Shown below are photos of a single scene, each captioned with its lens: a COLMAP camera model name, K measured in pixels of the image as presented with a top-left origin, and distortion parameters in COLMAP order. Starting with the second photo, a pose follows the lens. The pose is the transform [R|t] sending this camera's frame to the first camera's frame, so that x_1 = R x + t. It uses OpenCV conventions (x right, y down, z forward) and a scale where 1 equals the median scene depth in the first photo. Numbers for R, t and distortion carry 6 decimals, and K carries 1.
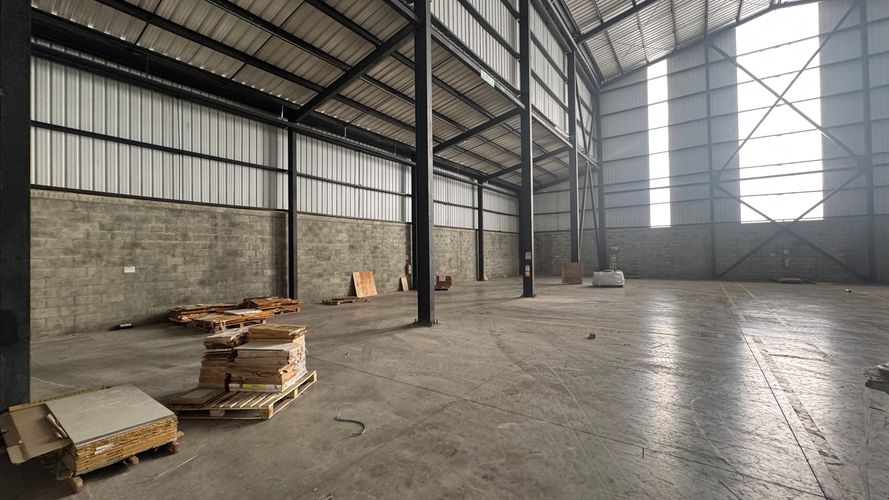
lens RADIAL K [[353.6, 0, 445.8], [0, 353.6, 251.4], [0, 0, 1]] dist [-0.003940, 0.000267]
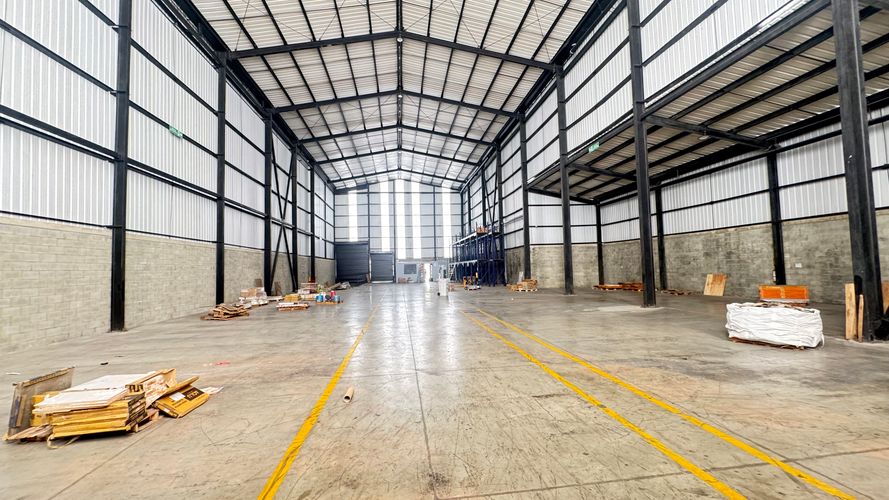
lens RADIAL K [[353.6, 0, 443.8], [0, 353.6, 250.7], [0, 0, 1]] dist [-0.003940, 0.000267]
pose [[-0.735339, 0.000888, -0.677698, 0.923747], [0.042349, 0.998105, -0.044644, -0.005692], [0.676375, -0.061528, -0.733983, 0.945095]]
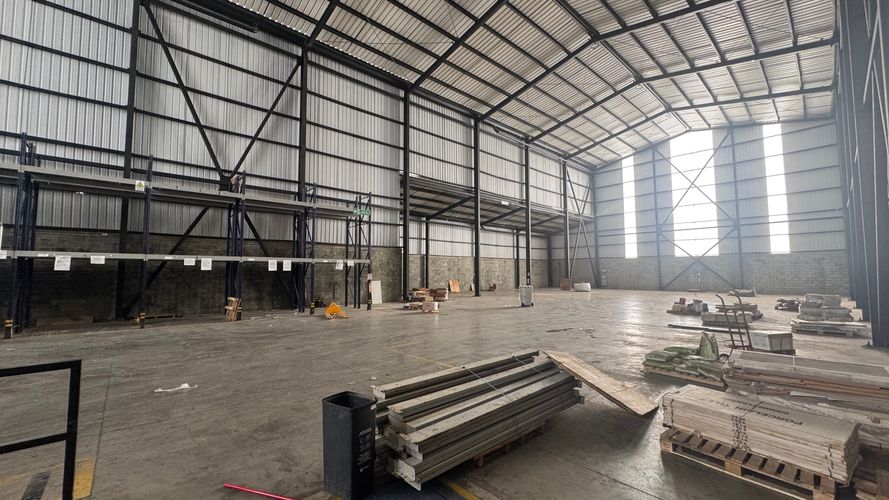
lens RADIAL K [[353.6, 0, 444.8], [0, 353.6, 248.9], [0, 0, 1]] dist [-0.003940, 0.000267]
pose [[0.976558, -0.002160, -0.215245, 0.138685], [-0.010668, 0.998235, -0.058419, -0.007038], [0.214991, 0.059346, 0.974811, -0.871940]]
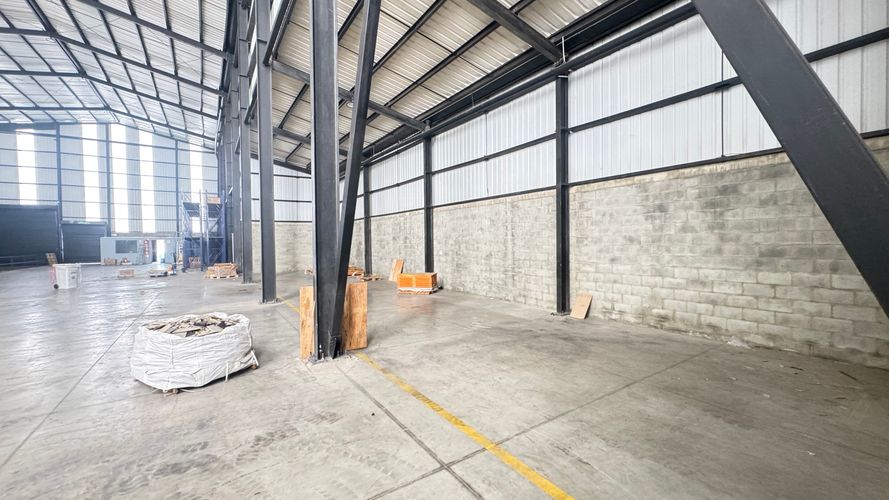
lens RADIAL K [[353.6, 0, 444.4], [0, 353.6, 251.0], [0, 0, 1]] dist [-0.003940, 0.000267]
pose [[-0.350508, 0.040080, -0.935702, 0.587325], [0.020466, 0.999173, 0.035132, -0.005425], [0.936336, -0.006836, -0.351039, 1.161140]]
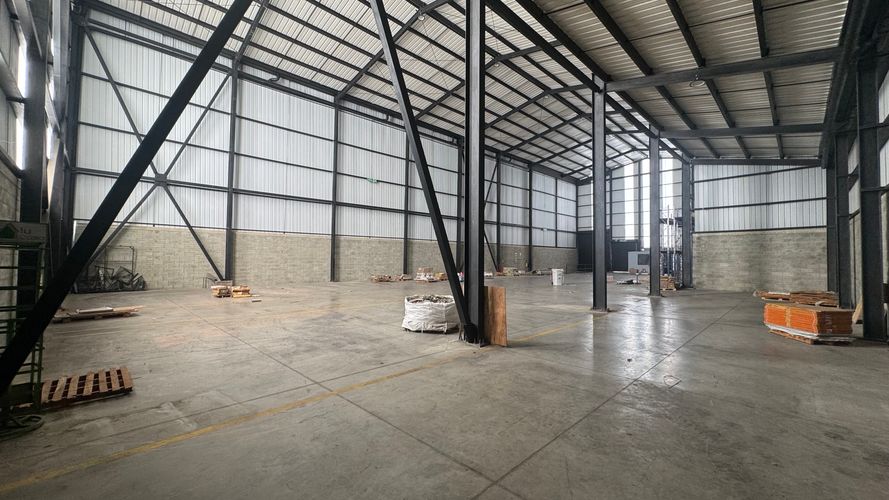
lens RADIAL K [[353.6, 0, 445.7], [0, 353.6, 251.2], [0, 0, 1]] dist [-0.003940, 0.000267]
pose [[-0.986002, 0.011076, 0.166364, 0.321867], [0.006457, 0.999579, -0.028281, 0.005177], [-0.166608, -0.026811, -0.985659, 1.340113]]
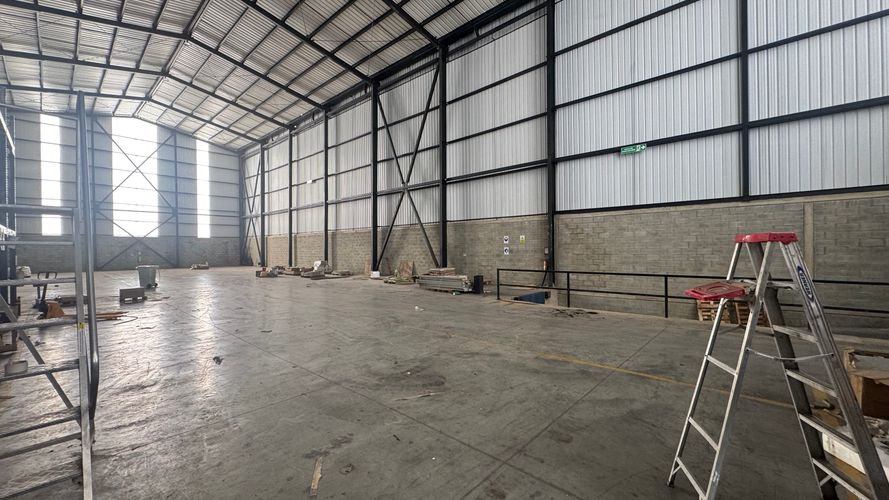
lens RADIAL K [[353.6, 0, 445.7], [0, 353.6, 250.3], [0, 0, 1]] dist [-0.003940, 0.000267]
pose [[0.113104, 0.009702, 0.993536, -0.646275], [0.000176, 0.999952, -0.009785, 0.003104], [-0.993583, 0.001281, 0.113097, -0.754967]]
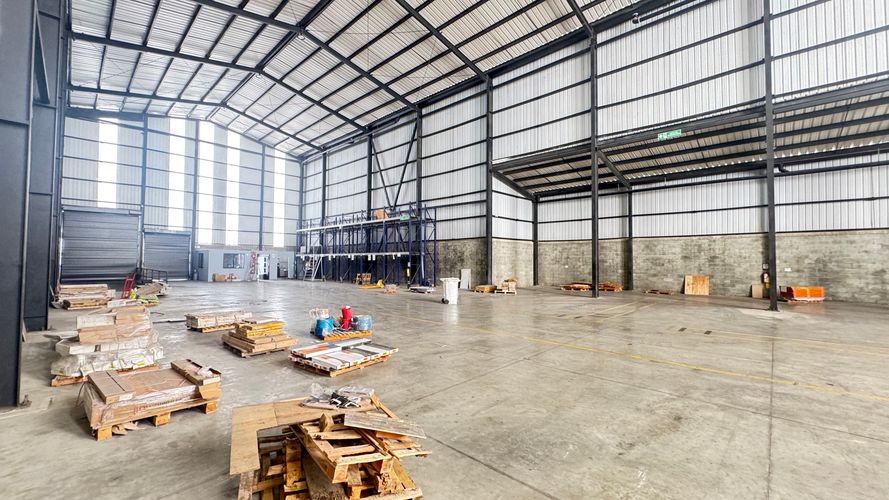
lens RADIAL K [[353.6, 0, 444.7], [0, 353.6, 249.8], [0, 0, 1]] dist [-0.003940, 0.000267]
pose [[-0.134378, -0.021359, -0.990700, 0.901619], [0.002453, 0.999757, -0.021887, -0.009718], [0.990927, -0.005371, -0.134293, 0.186137]]
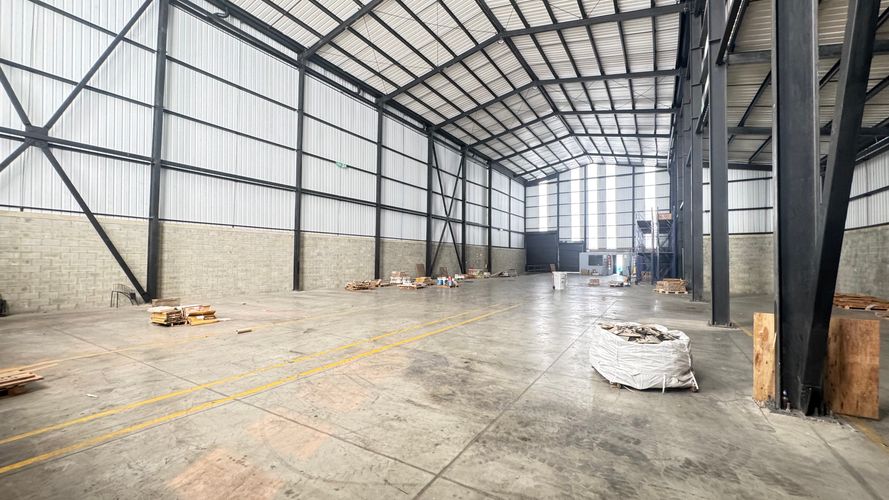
lens RADIAL K [[353.6, 0, 444.9], [0, 353.6, 250.3], [0, 0, 1]] dist [-0.003940, 0.000267]
pose [[-0.997268, 0.005592, -0.073657, 0.587701], [0.007670, 0.999579, -0.027966, -0.005578], [0.073469, -0.028455, -0.996891, 1.174340]]
